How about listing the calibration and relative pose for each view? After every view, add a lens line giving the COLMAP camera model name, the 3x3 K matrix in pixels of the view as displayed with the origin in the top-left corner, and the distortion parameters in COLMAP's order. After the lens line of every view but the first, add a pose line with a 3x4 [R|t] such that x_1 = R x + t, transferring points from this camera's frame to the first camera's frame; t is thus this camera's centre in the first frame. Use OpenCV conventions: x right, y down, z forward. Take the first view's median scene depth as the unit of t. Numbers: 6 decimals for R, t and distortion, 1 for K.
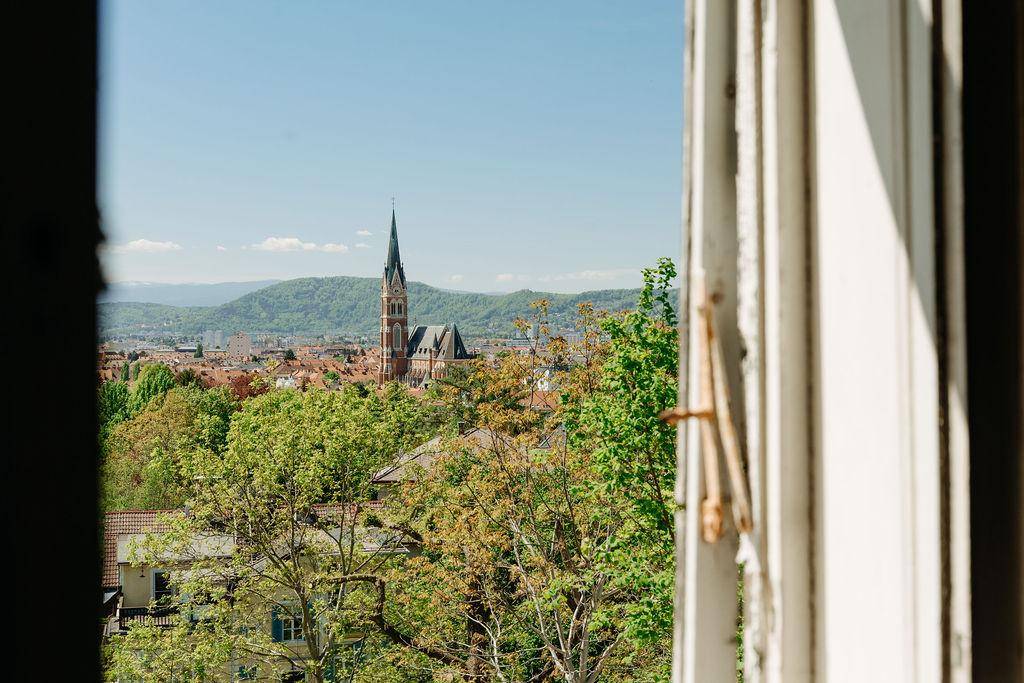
lens RADIAL K [[1391.6, 0, 512.0], [0, 1391.6, 341.5], [0, 0, 1]] dist [0.033658, 0.004833]
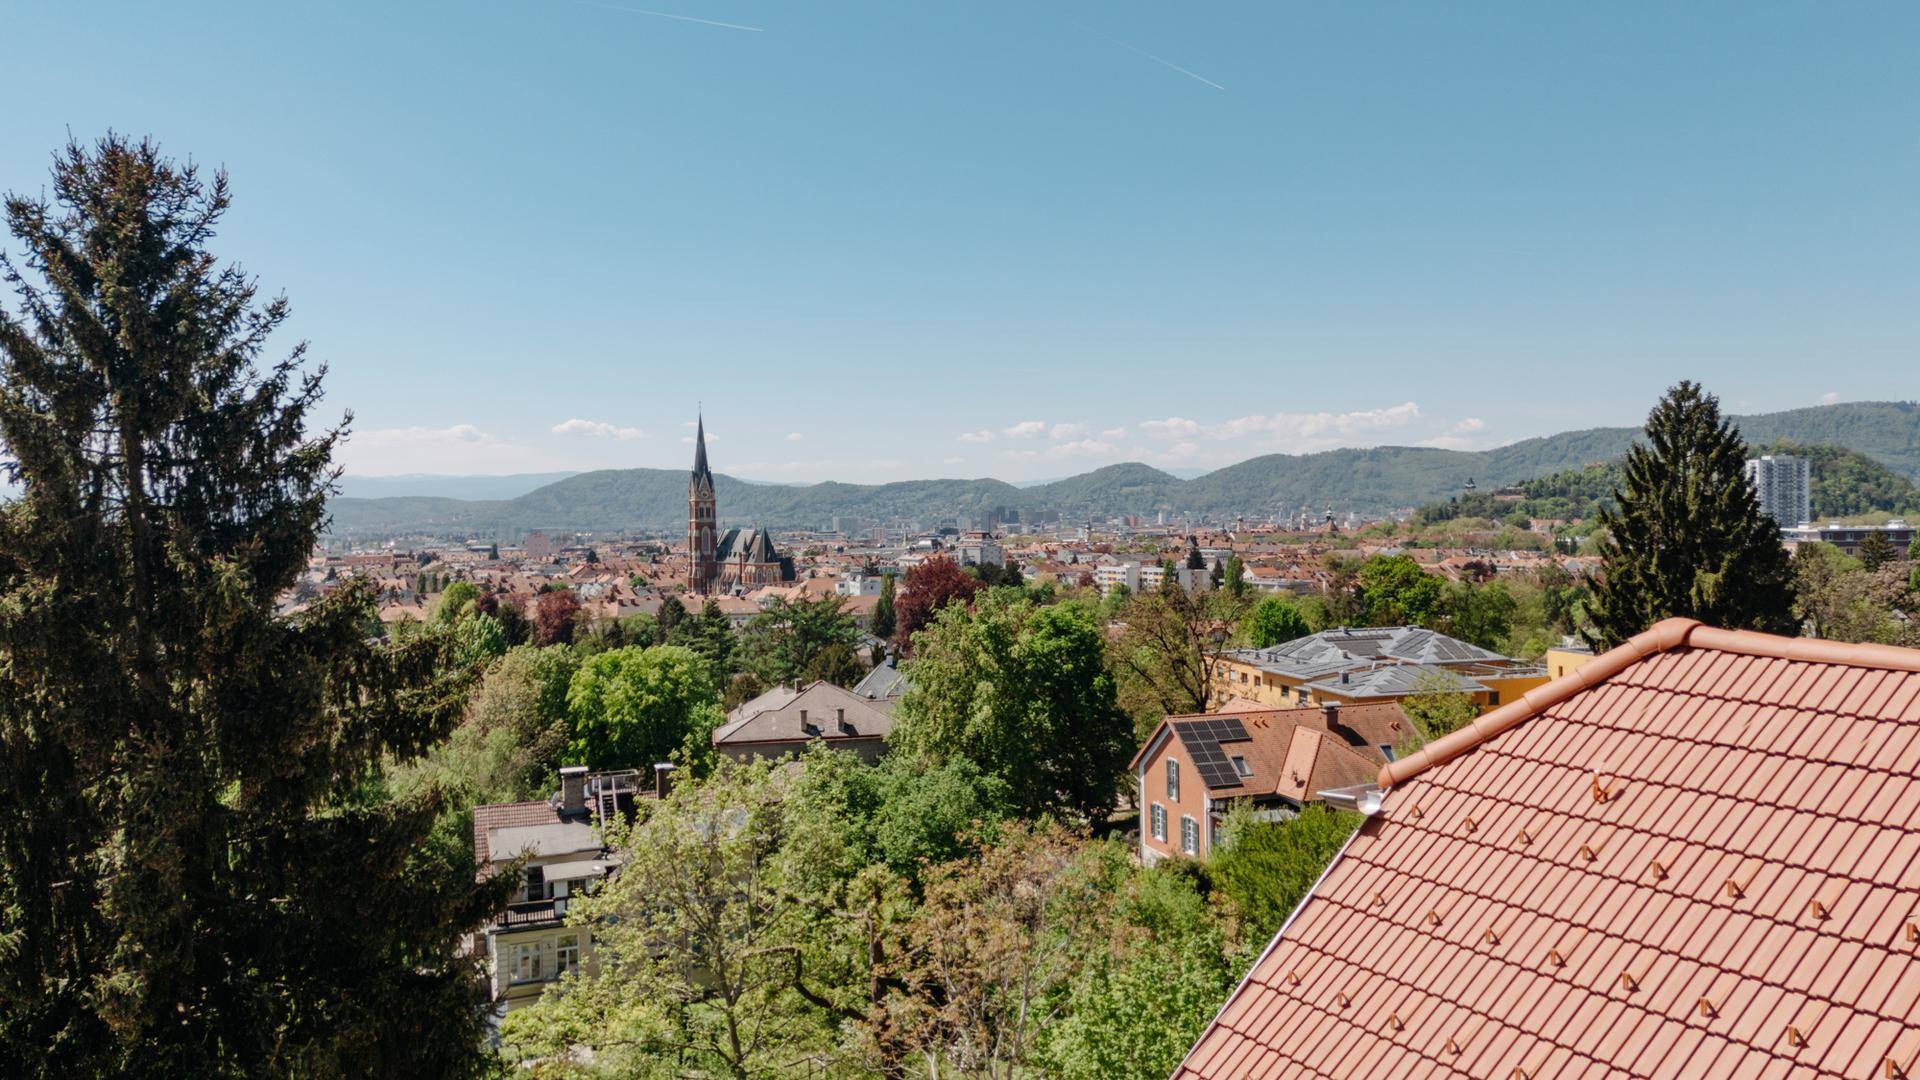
lens RADIAL K [[1382.6, 0, 977.1], [0, 1382.6, 543.1], [0, 0, 1]] dist [0.120817, -0.136774]
pose [[0.993047, -0.012131, 0.117095, -0.038264], [0.010469, 0.999836, 0.014800, -0.095769], [-0.117255, -0.013472, 0.993010, -0.102047]]
